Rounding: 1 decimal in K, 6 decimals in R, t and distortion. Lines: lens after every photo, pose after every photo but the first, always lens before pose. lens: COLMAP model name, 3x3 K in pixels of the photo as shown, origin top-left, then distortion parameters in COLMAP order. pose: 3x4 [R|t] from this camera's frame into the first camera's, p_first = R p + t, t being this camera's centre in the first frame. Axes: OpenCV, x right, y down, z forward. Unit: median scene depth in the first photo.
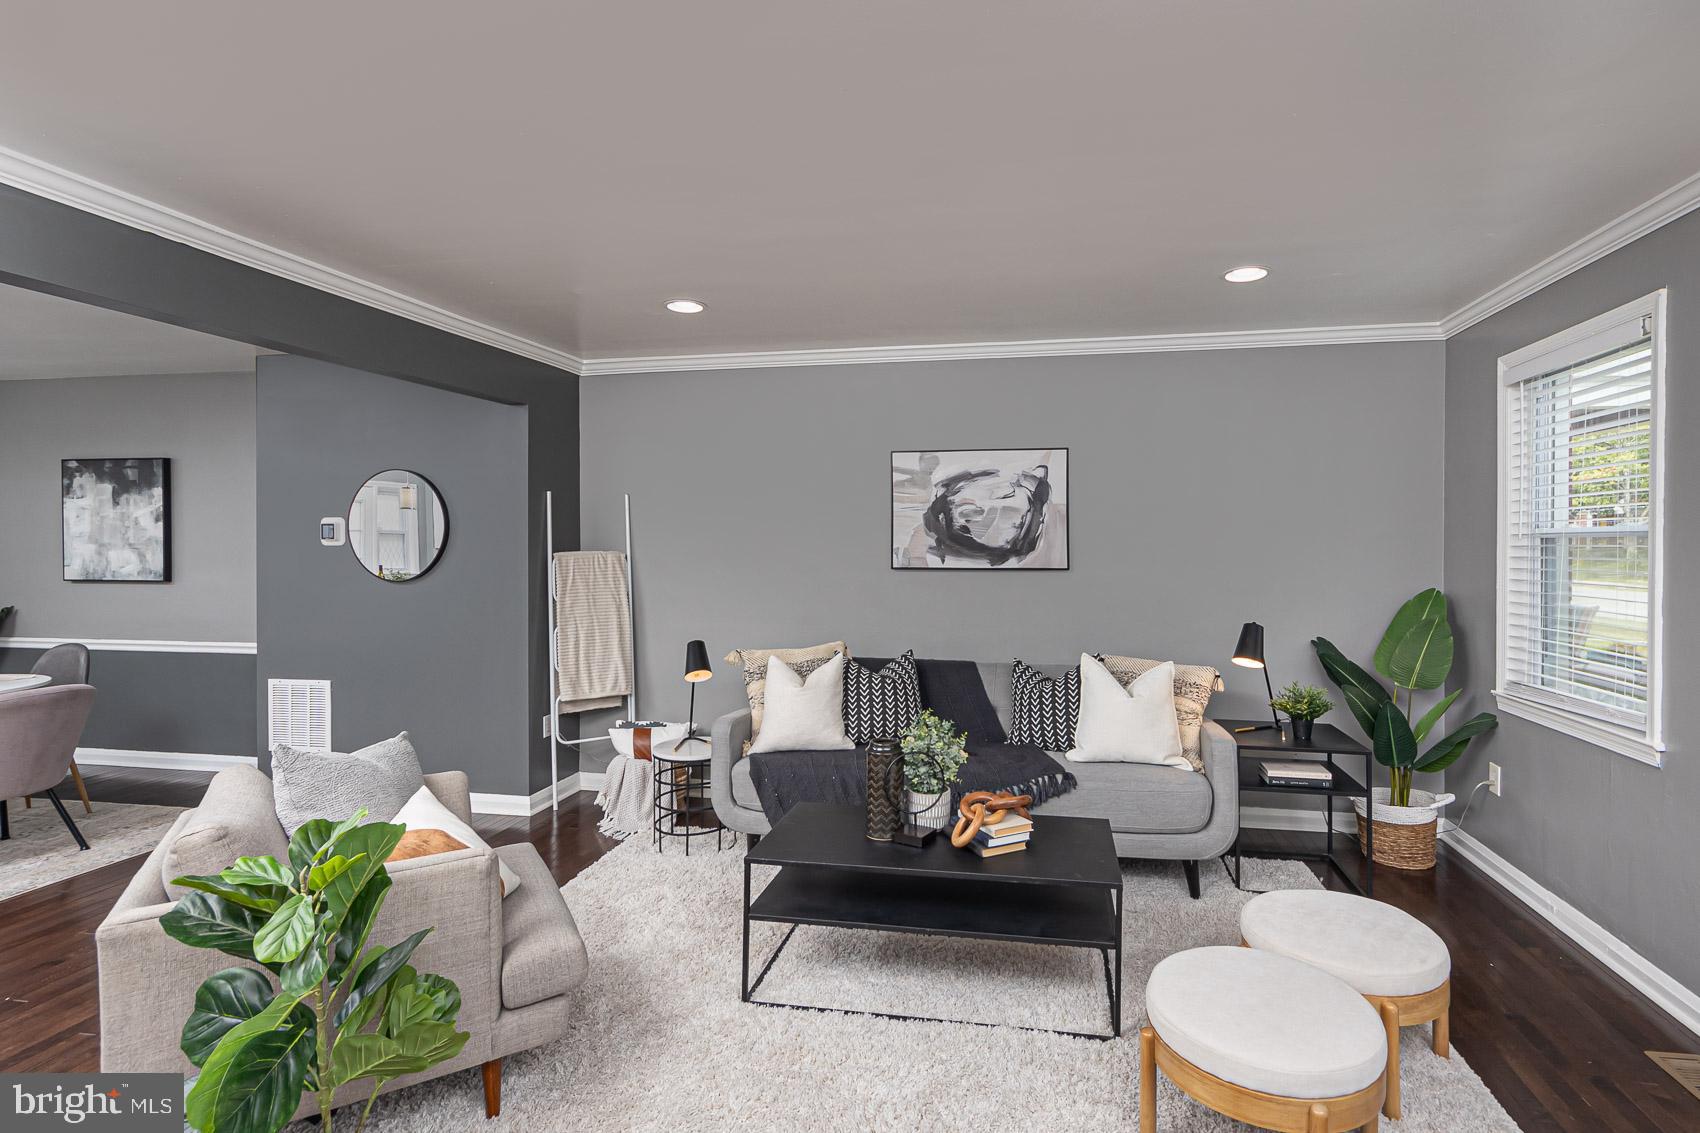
lens RADIAL K [[928.8, 0, 847.0], [0, 928.8, 557.7], [0, 0, 1]] dist [0.001124, 0.000148]
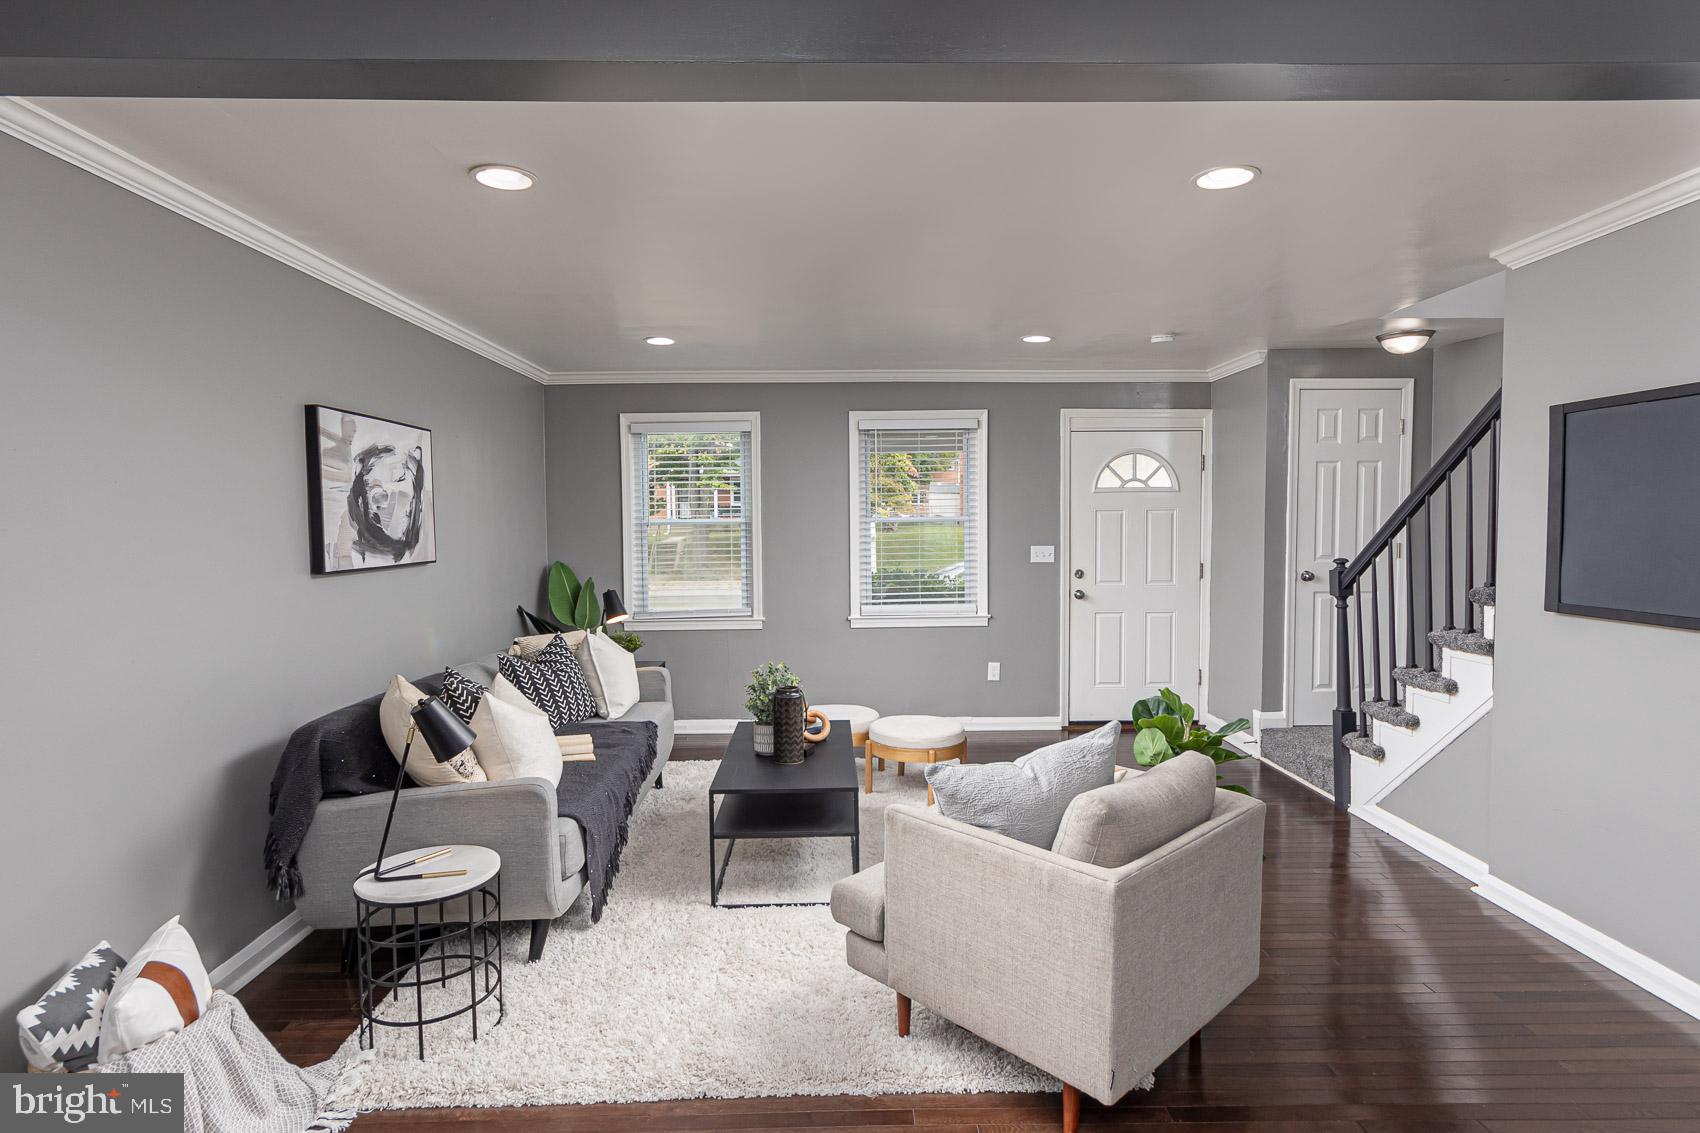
lens RADIAL K [[879.5, 0, 836.0], [0, 879.5, 560.8], [0, 0, 1]] dist [0.002852, 0.001474]
pose [[-0.180371, -0.042129, 0.982696, -0.676955], [0.028621, 0.998434, 0.048057, -0.018891], [-0.983182, 0.036793, -0.178882, 0.746015]]
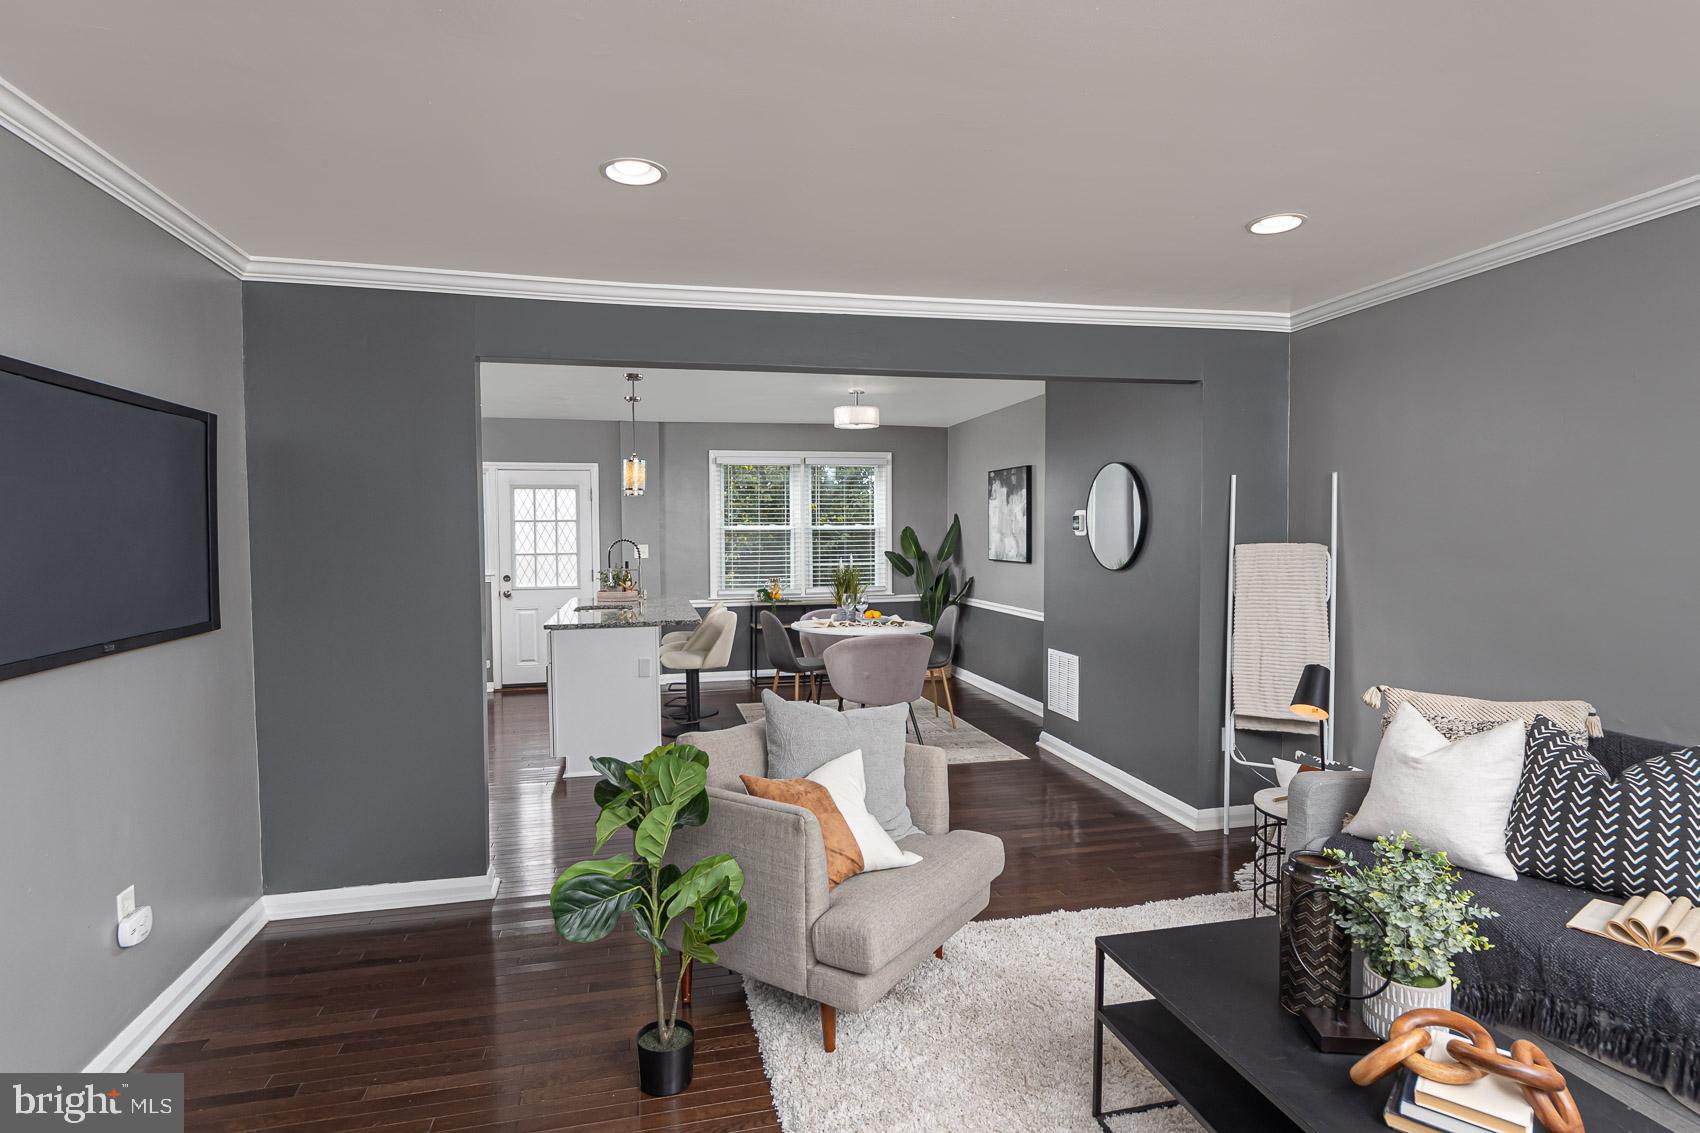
lens RADIAL K [[879.5, 0, 854.3], [0, 879.5, 565.8], [0, 0, 1]] dist [0.002852, 0.001474]
pose [[0.404110, 0.035908, -0.914005, 0.304457], [-0.013661, 0.999355, 0.033221, -0.008099], [0.914608, -0.000939, 0.404340, 0.337904]]
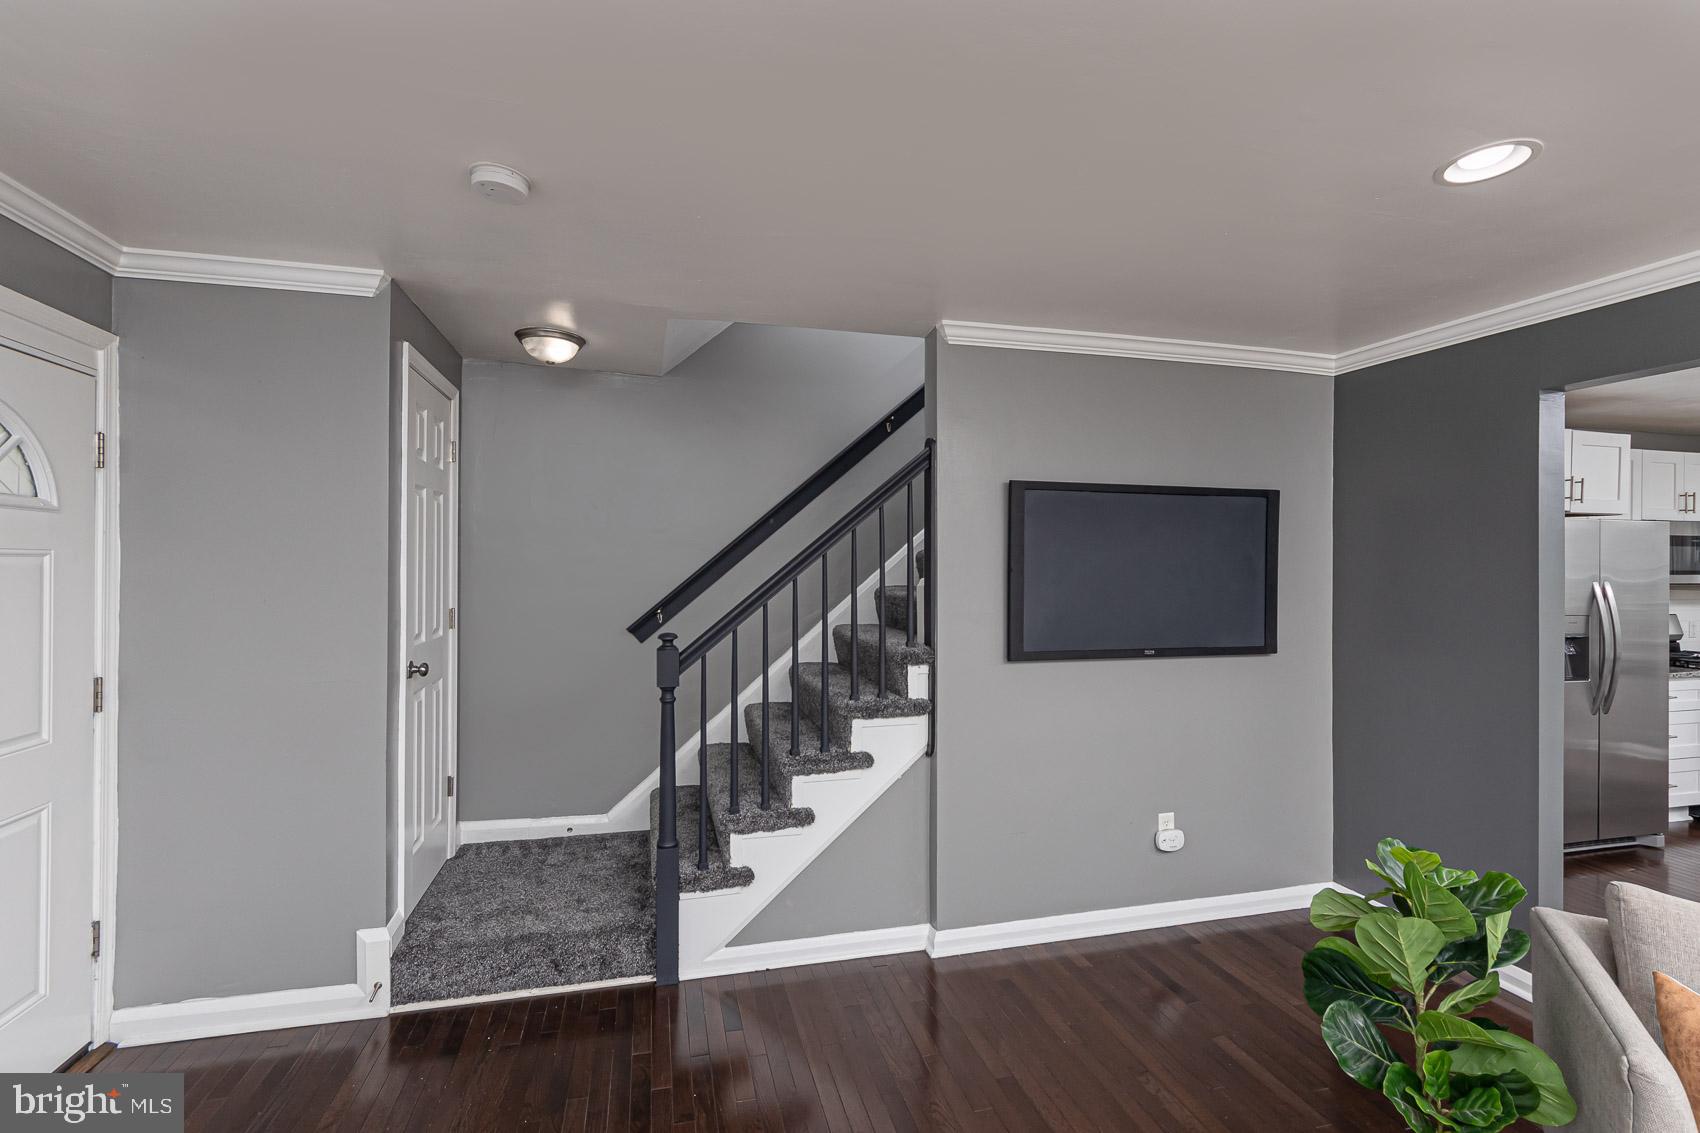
lens RADIAL K [[723.4, 0, 839.3], [0, 723.4, 560.8], [0, 0, 1]] dist [0.001939, 0.001200]
pose [[-0.915515, -0.006854, -0.402226, 0.200809], [-0.012853, 0.999843, 0.012216, -0.024510], [0.402079, 0.016354, -0.915459, 0.615773]]
